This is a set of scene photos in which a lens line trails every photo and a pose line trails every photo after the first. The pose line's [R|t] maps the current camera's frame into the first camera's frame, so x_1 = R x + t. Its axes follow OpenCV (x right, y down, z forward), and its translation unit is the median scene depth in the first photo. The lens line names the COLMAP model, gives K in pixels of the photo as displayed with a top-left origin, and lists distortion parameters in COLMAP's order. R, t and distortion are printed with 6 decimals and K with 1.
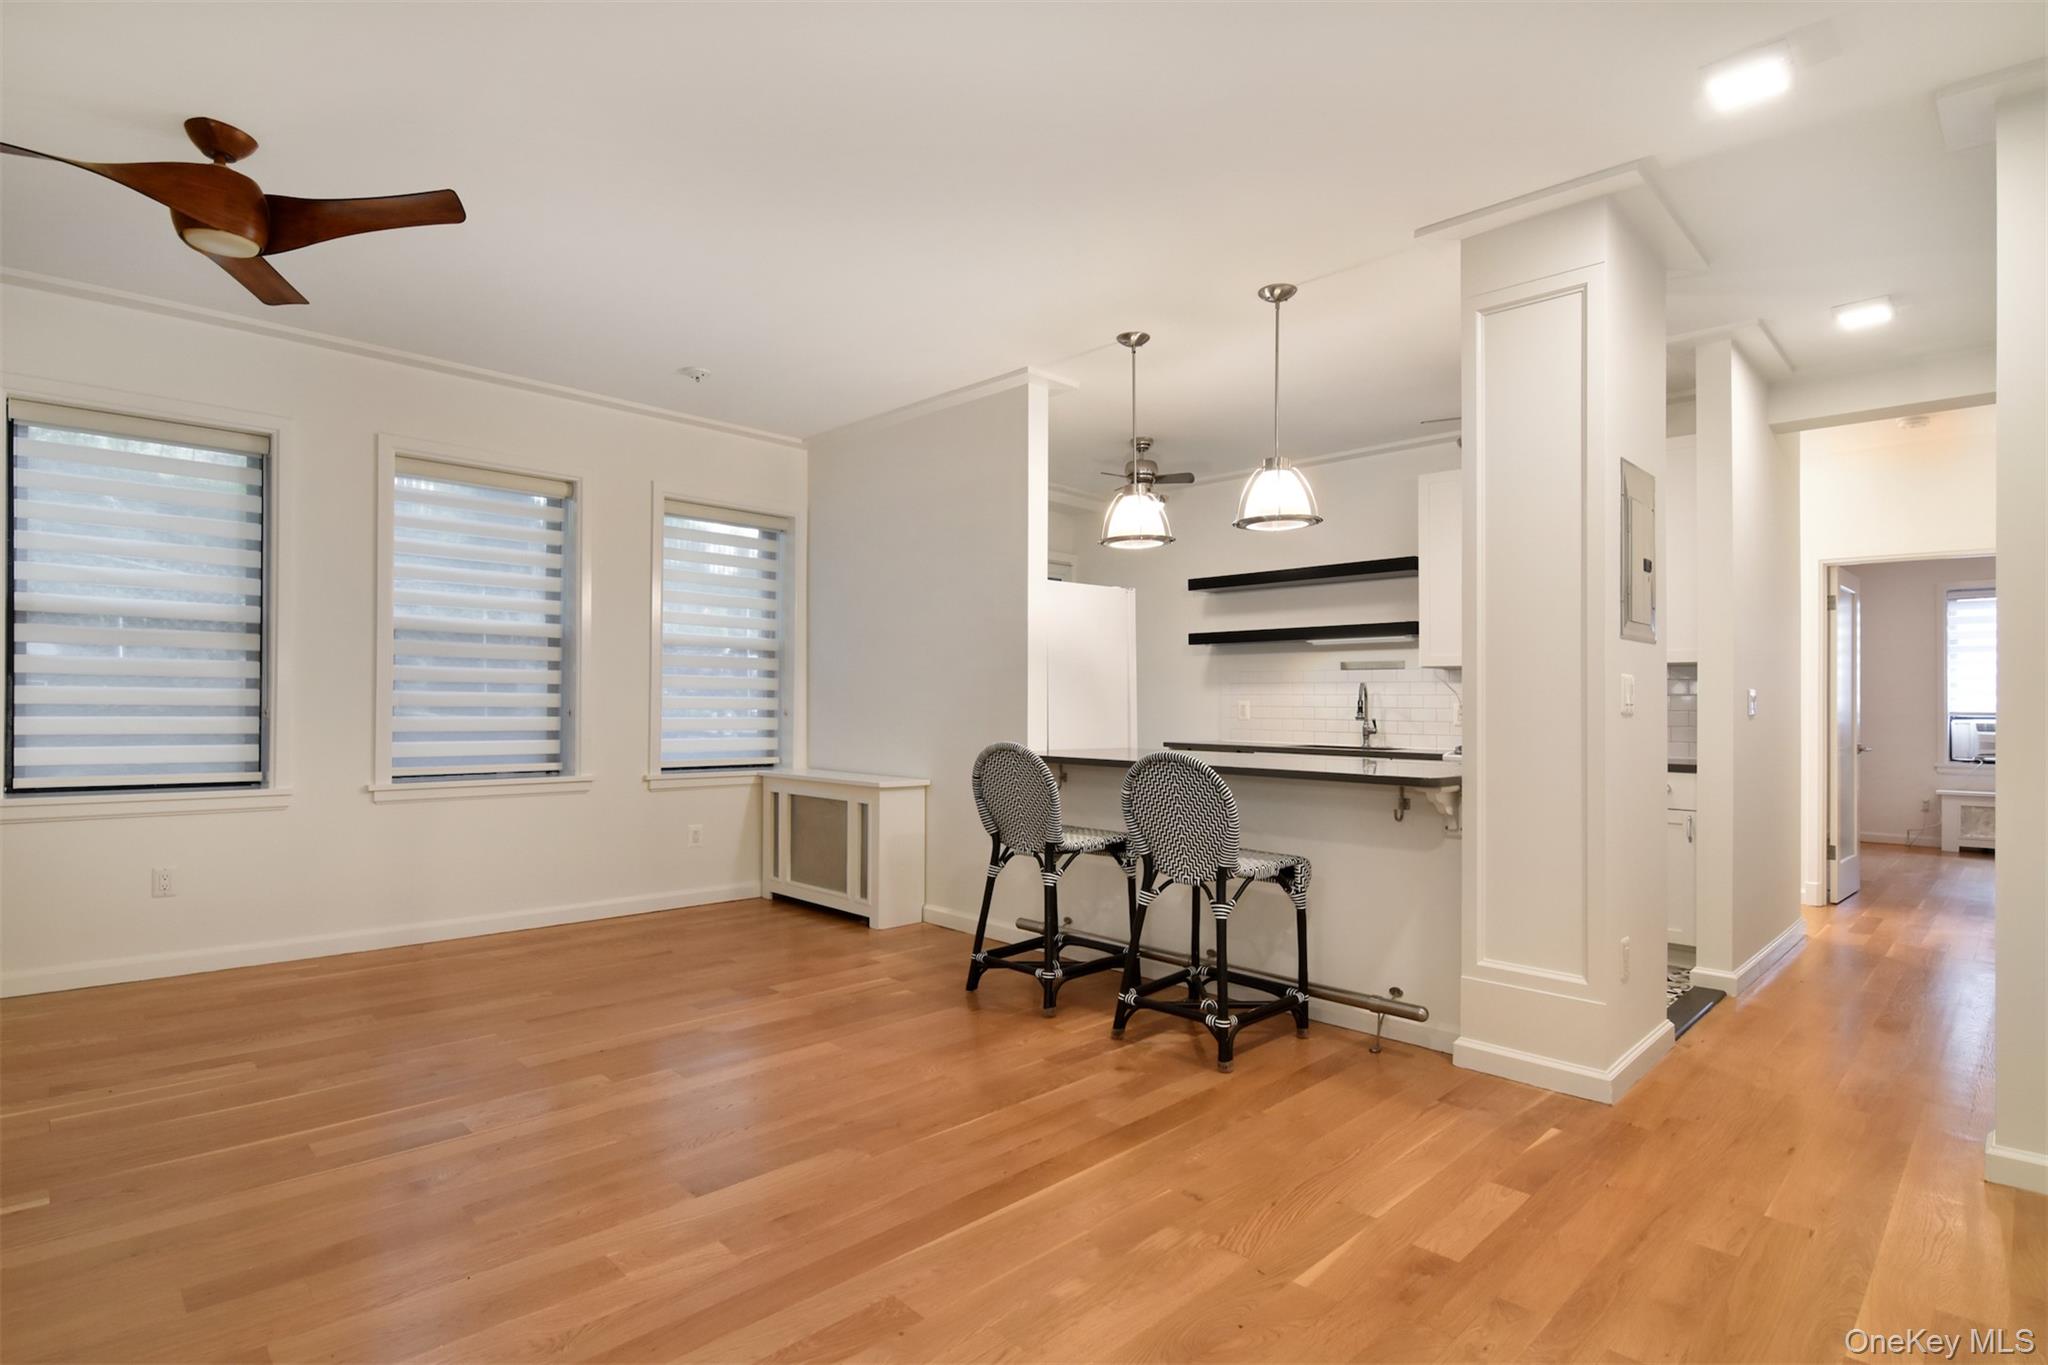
lens RADIAL K [[1009.1, 0, 1025.4], [0, 1009.1, 690.7], [0, 0, 1]] dist [0.000022, -0.000300]
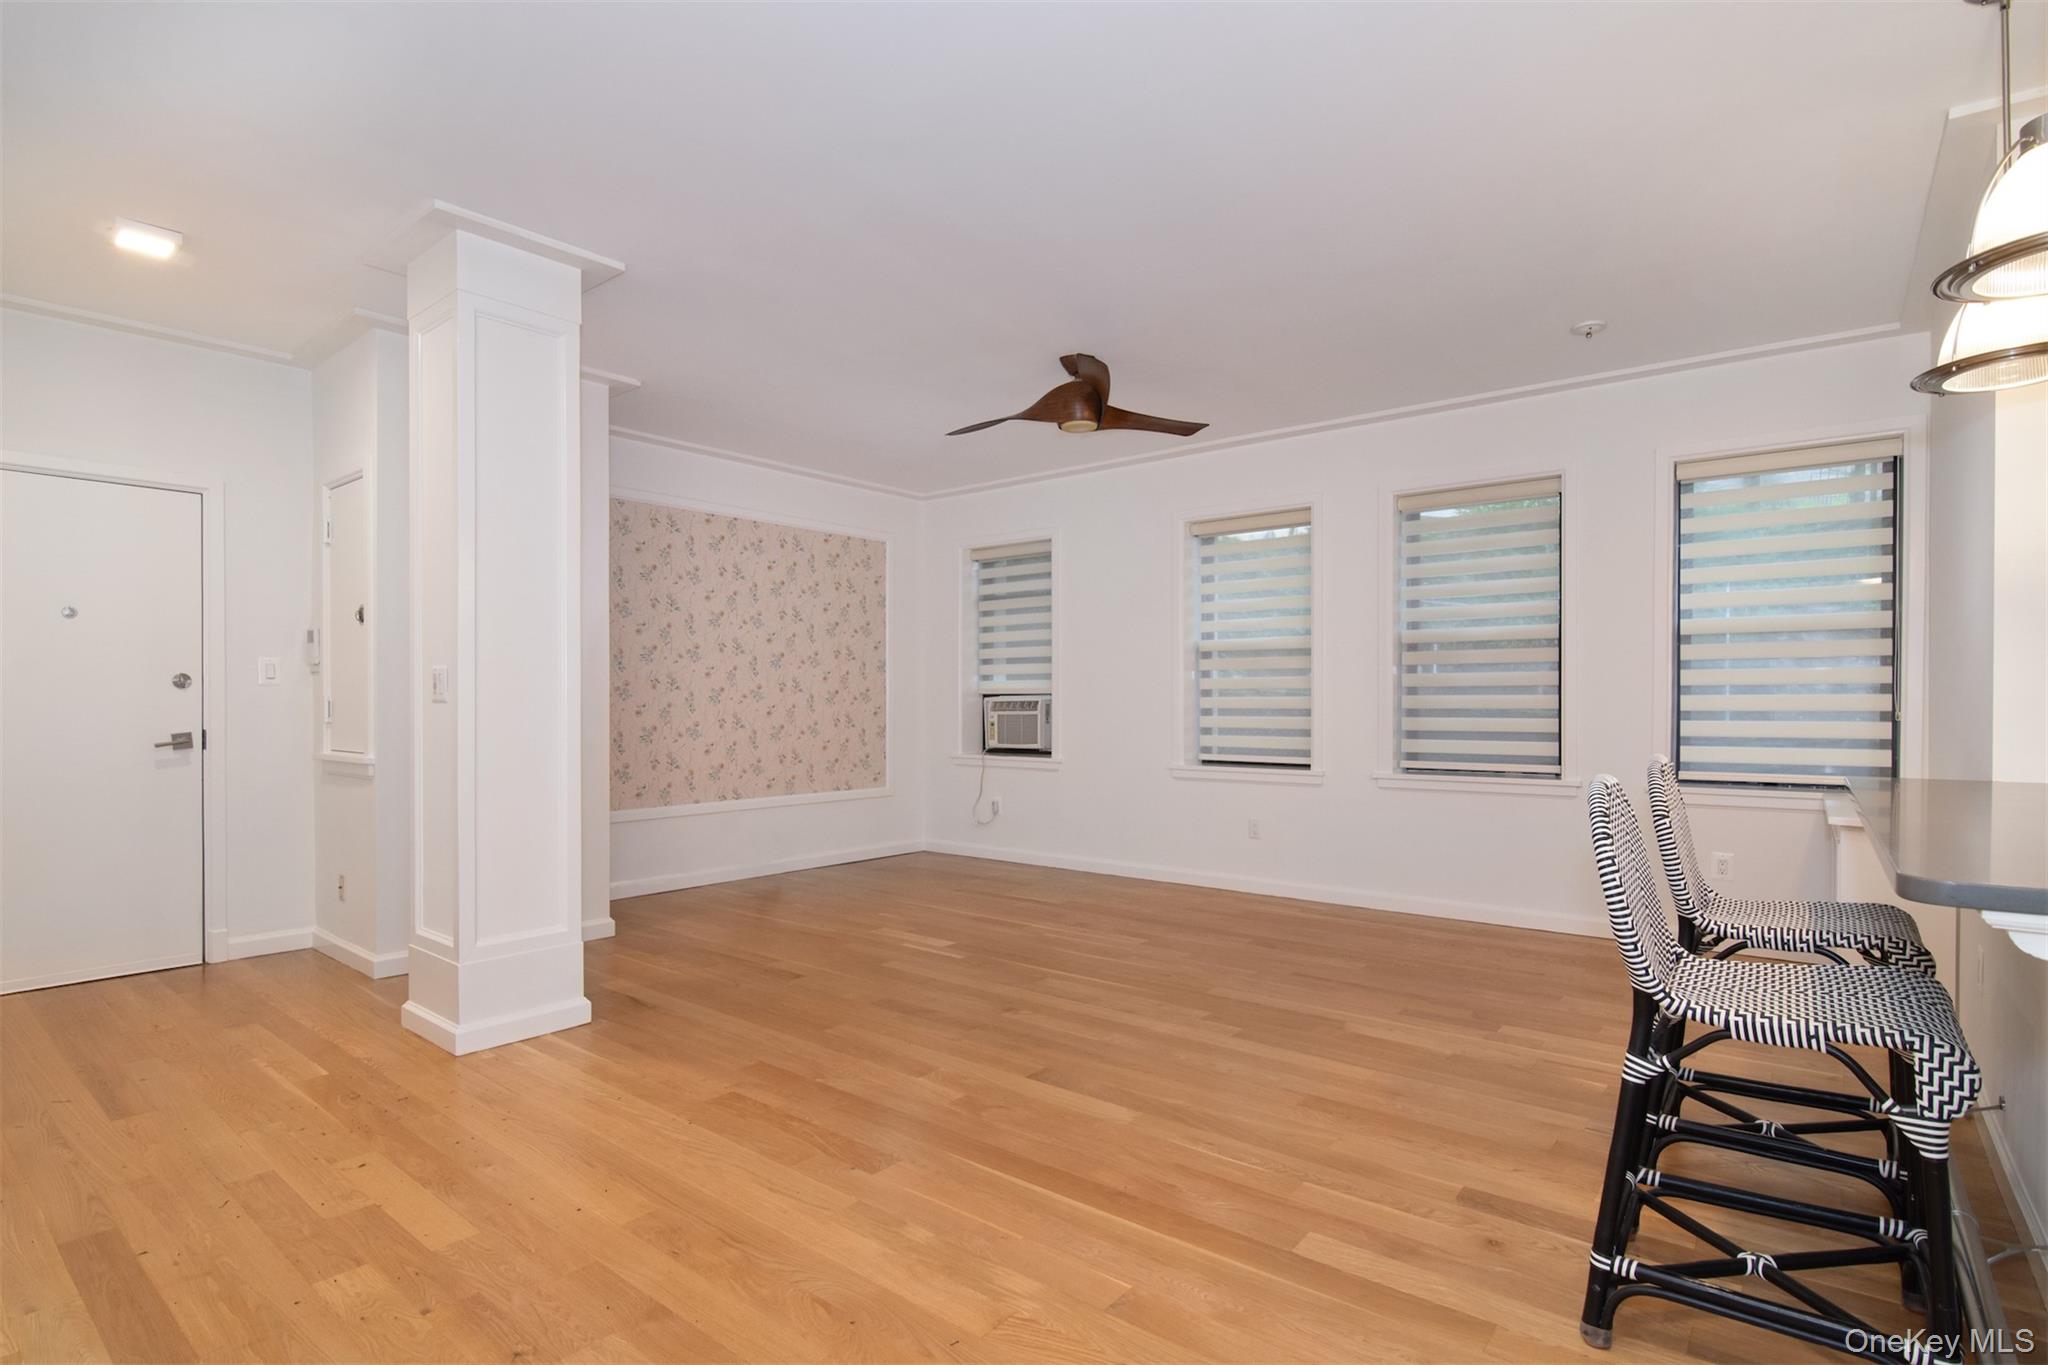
lens RADIAL K [[998.0, 0, 1021.0], [0, 998.0, 717.9], [0, 0, 1]] dist [-0.015638, -0.000032]
pose [[0.123793, 0.003164, -0.992303, 0.388999], [0.016866, 0.999844, 0.005292, 0.010430], [0.992165, -0.017391, 0.123720, 0.341555]]
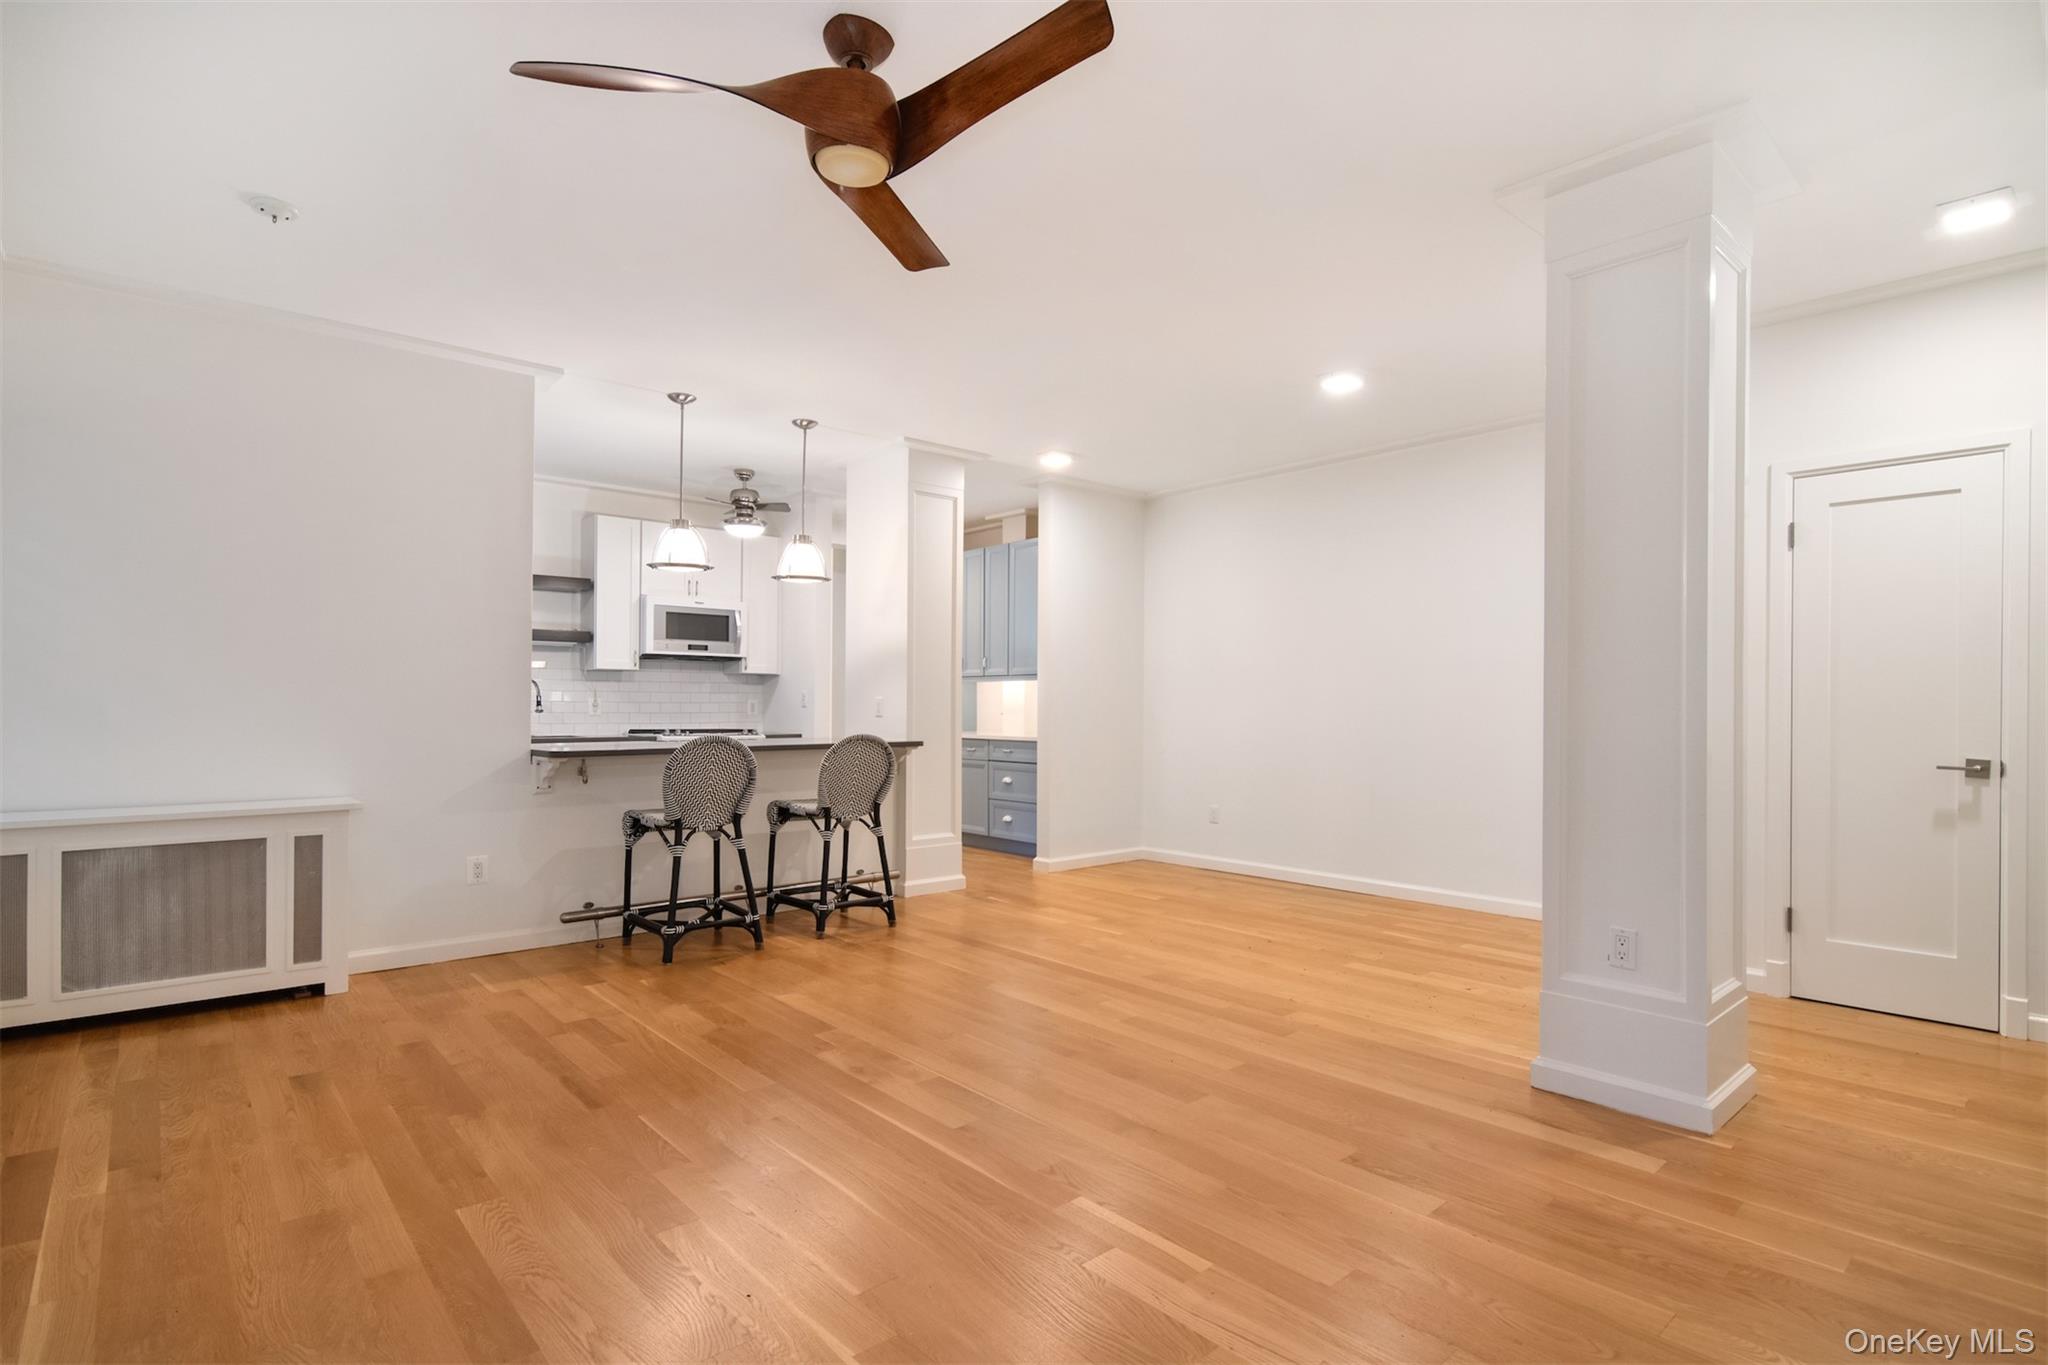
lens RADIAL K [[998.6, 0, 1023.5], [0, 998.6, 699.2], [0, 0, 1]] dist [-0.016055, 0.000148]
pose [[0.052084, -0.004696, 0.998632, -0.786220], [-0.019420, 0.999795, 0.005715, -0.003658], [-0.998454, -0.019692, 0.051982, 0.393691]]
